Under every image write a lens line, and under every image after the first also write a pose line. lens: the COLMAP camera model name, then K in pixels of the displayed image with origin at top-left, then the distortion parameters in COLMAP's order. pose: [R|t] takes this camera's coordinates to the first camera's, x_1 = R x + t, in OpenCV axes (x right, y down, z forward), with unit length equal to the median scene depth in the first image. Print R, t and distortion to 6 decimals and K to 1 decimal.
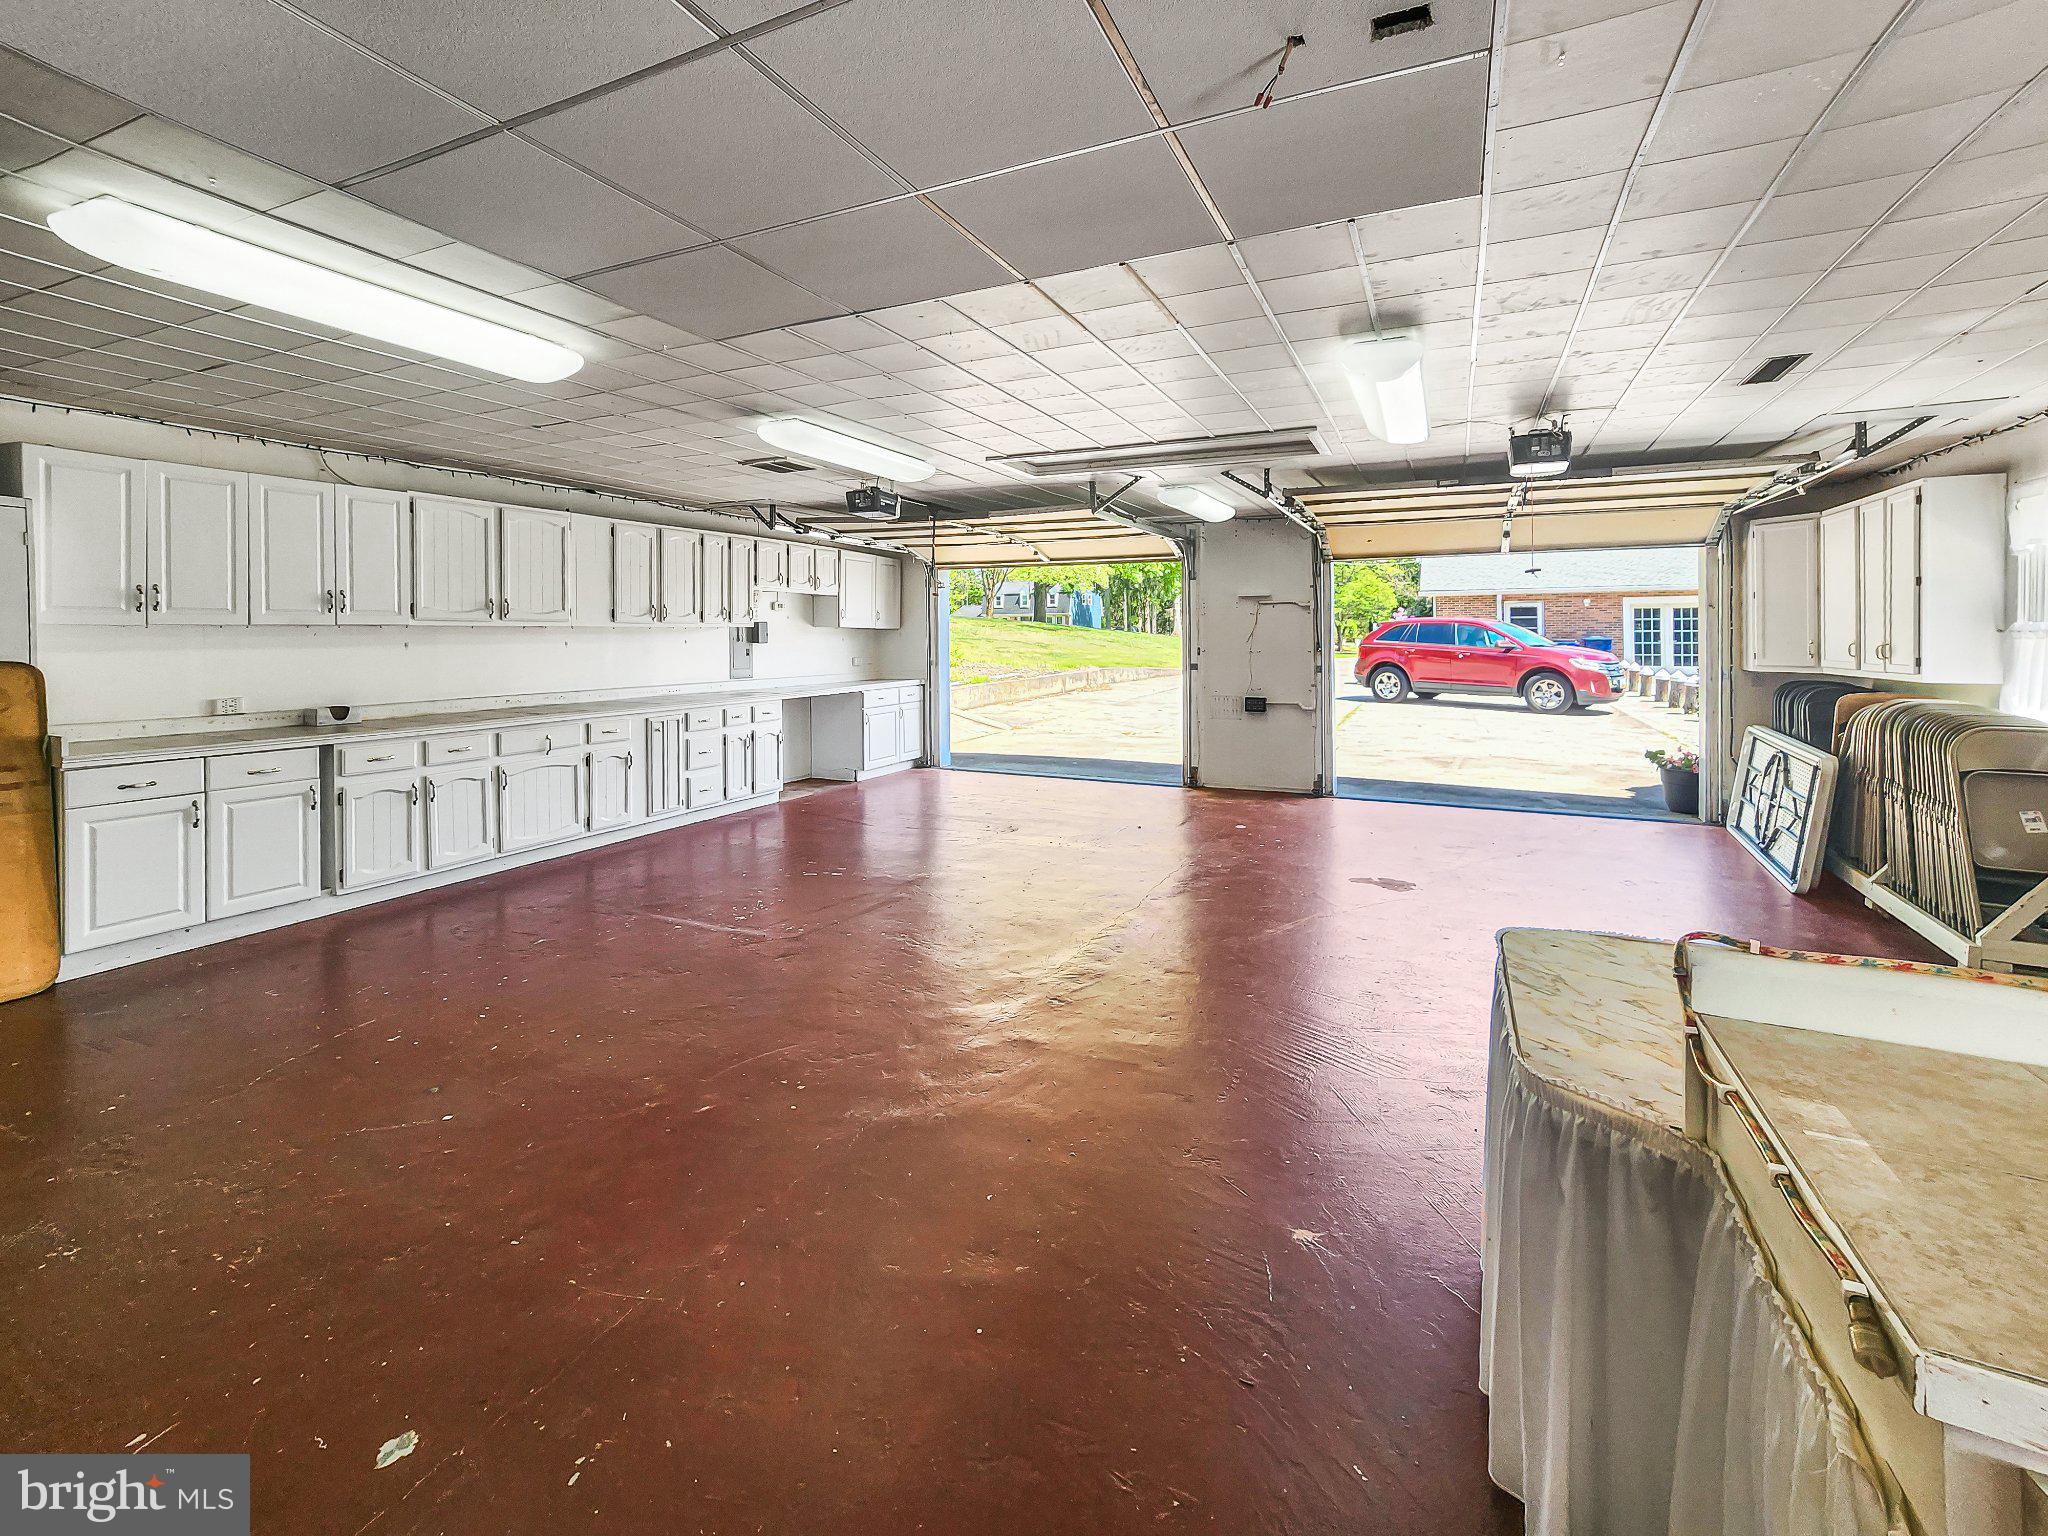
lens RADIAL K [[880.8, 0, 1039.6], [0, 880.8, 637.0], [0, 0, 1]] dist [-0.010326, 0.005446]
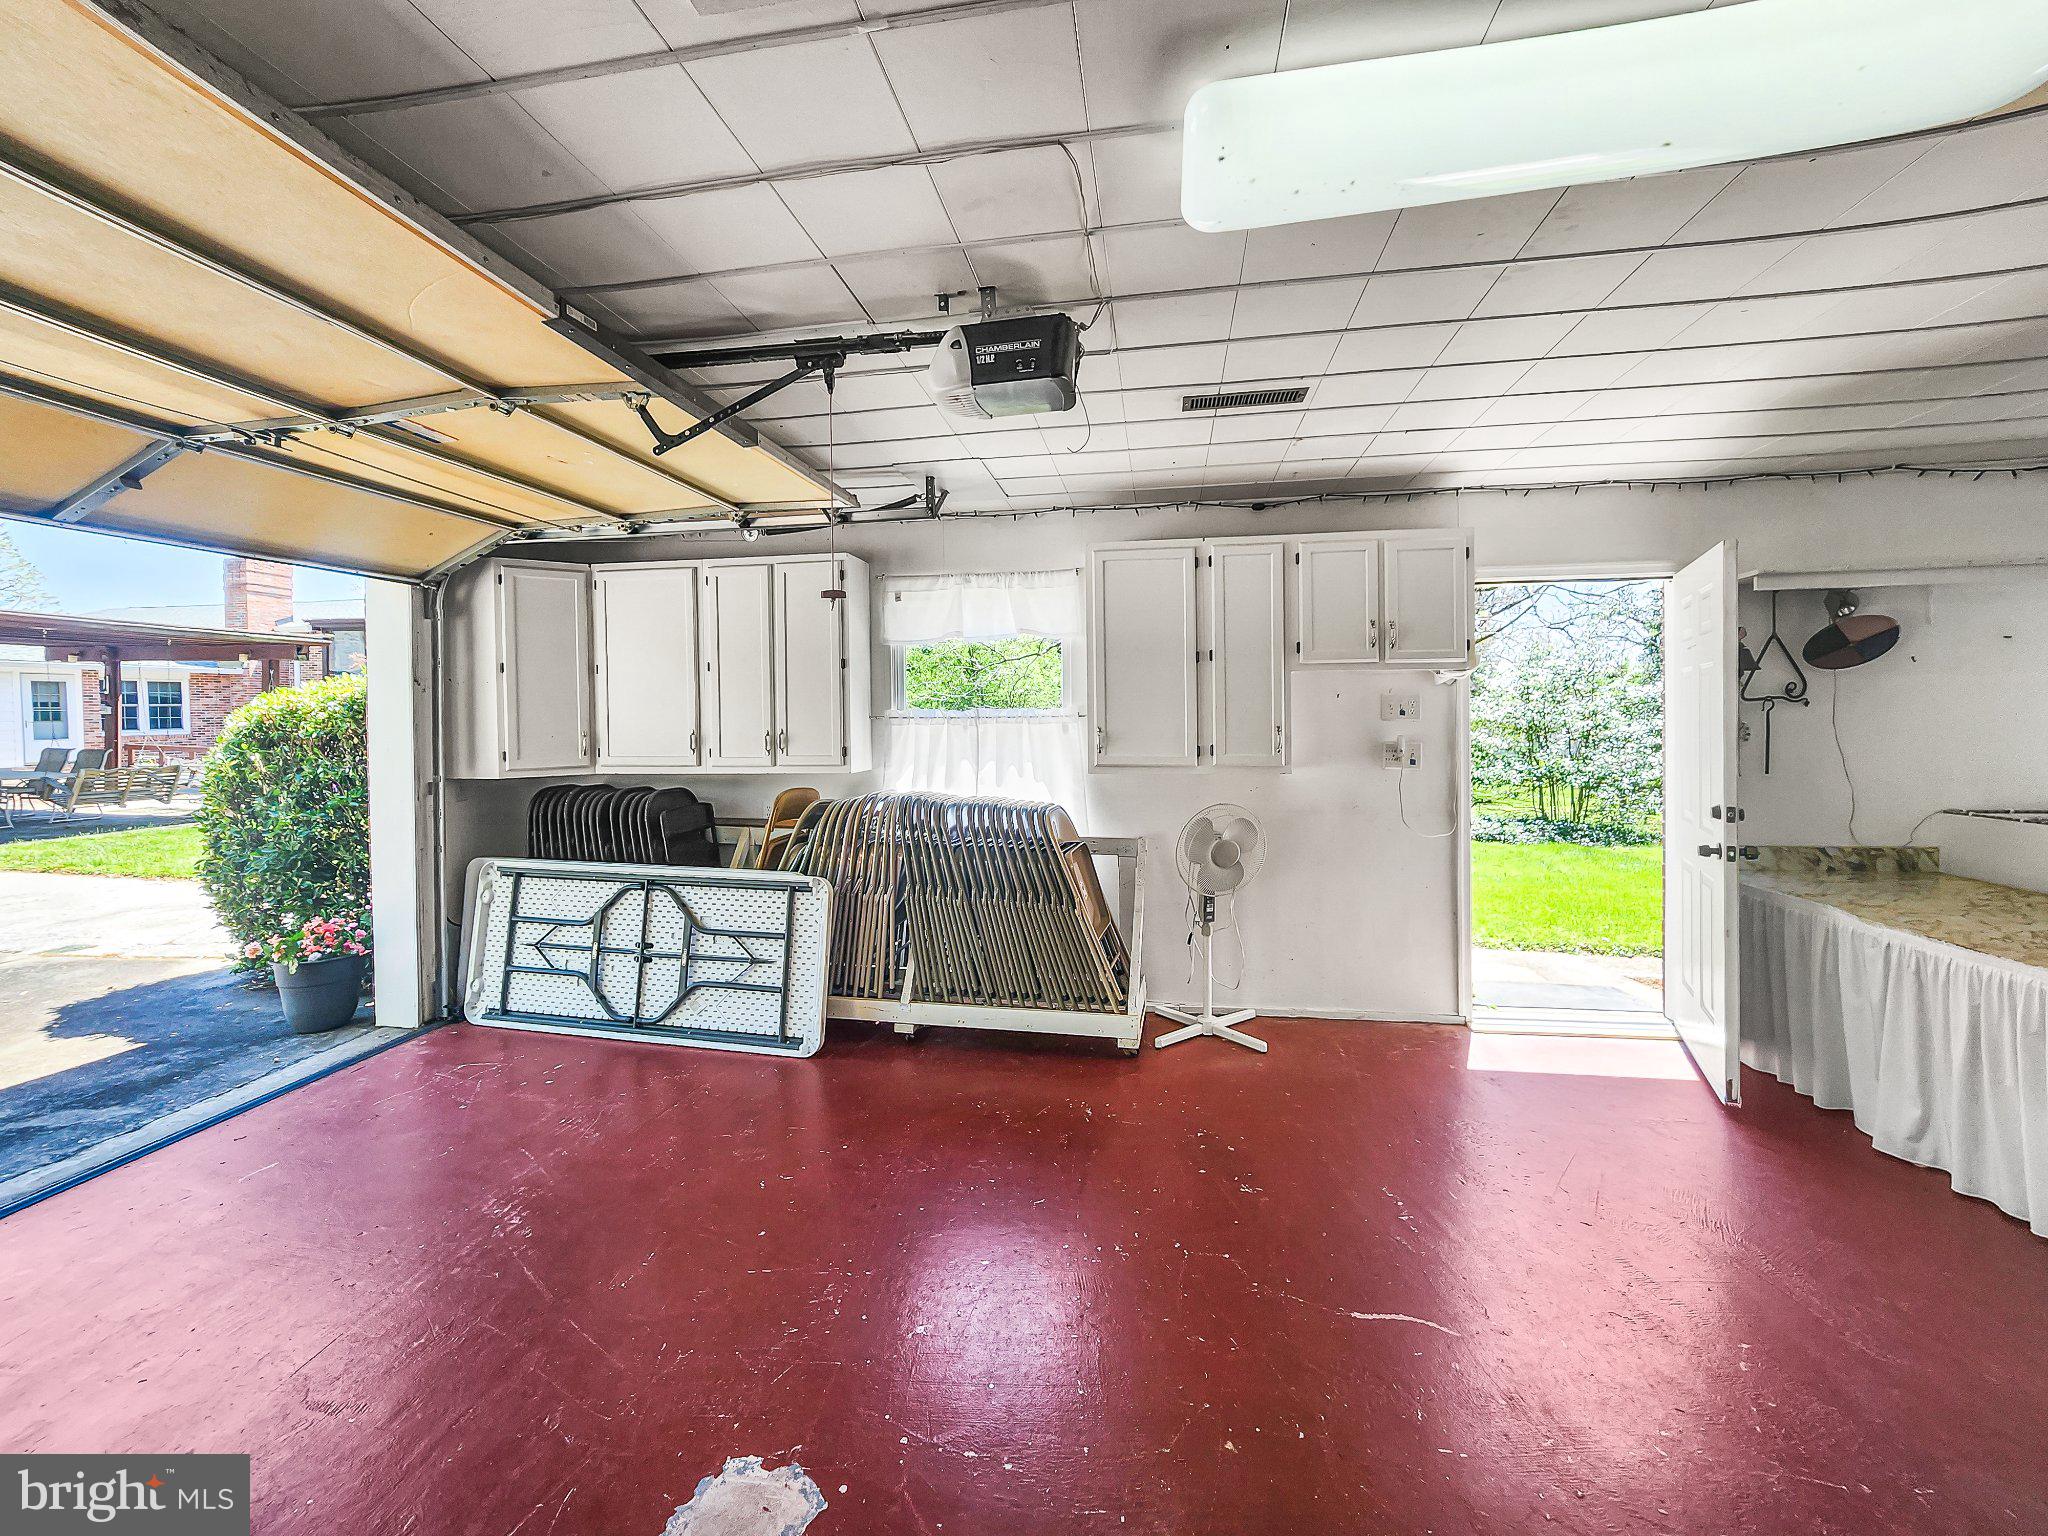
lens RADIAL K [[880.8, 0, 1073.3], [0, 880.8, 728.0], [0, 0, 1]] dist [-0.010326, 0.005446]
pose [[-0.257354, -0.012134, 0.966241, 0.040973], [0.016003, 0.999731, 0.016817, -0.006741], [-0.966185, 0.019791, -0.257091, 0.848319]]
